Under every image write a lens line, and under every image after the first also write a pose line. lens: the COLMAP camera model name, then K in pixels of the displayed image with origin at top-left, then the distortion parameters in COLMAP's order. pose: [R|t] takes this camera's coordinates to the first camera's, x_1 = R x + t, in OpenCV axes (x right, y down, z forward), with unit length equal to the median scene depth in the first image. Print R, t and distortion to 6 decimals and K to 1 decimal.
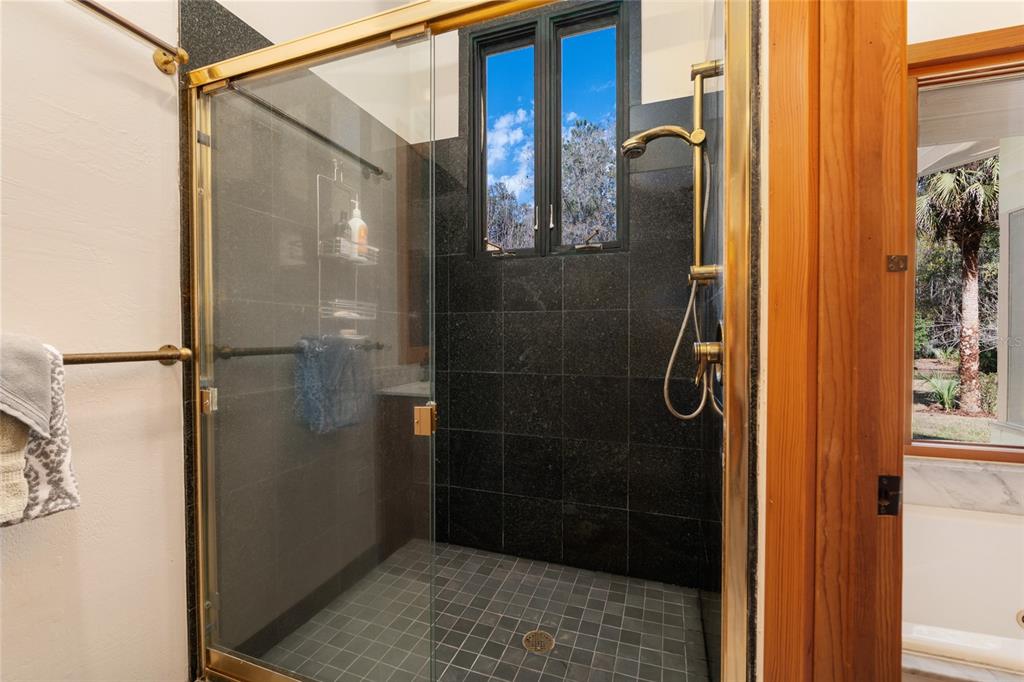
lens RADIAL K [[435.2, 0, 512.0], [0, 435.2, 341.0], [0, 0, 1]] dist [-0.007373, -0.000069]
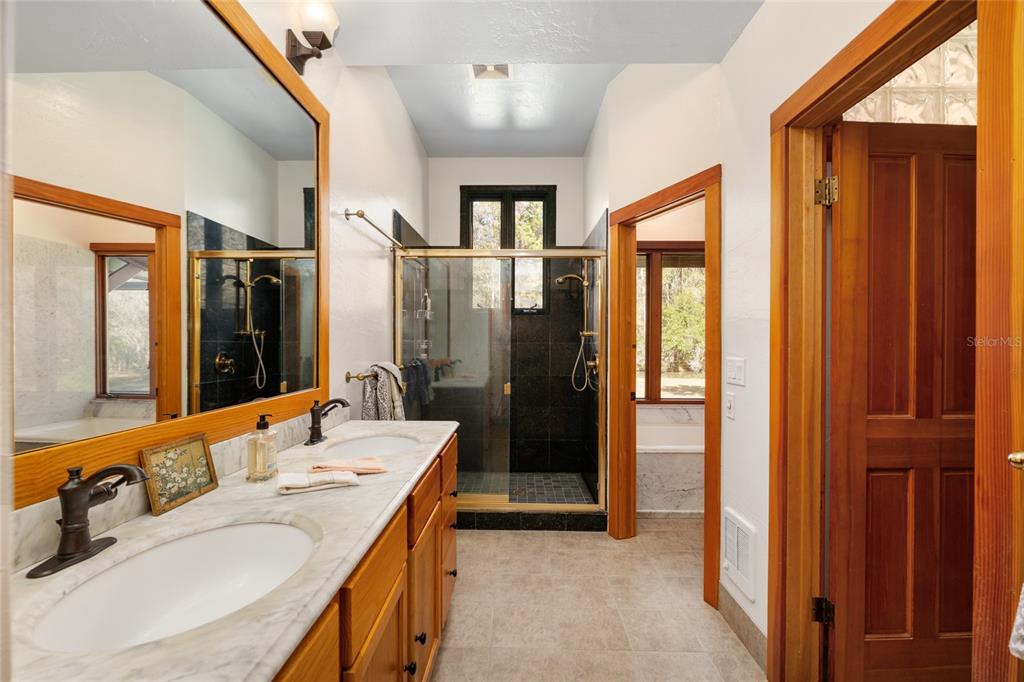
lens RADIAL K [[435.2, 0, 512.0], [0, 435.2, 341.0], [0, 0, 1]] dist [-0.007373, -0.000069]
pose [[0.950122, 0.007389, 0.311790, -0.617098], [-0.003058, 0.999892, -0.014378, -0.058048], [-0.311862, 0.012707, 0.950042, -1.027336]]
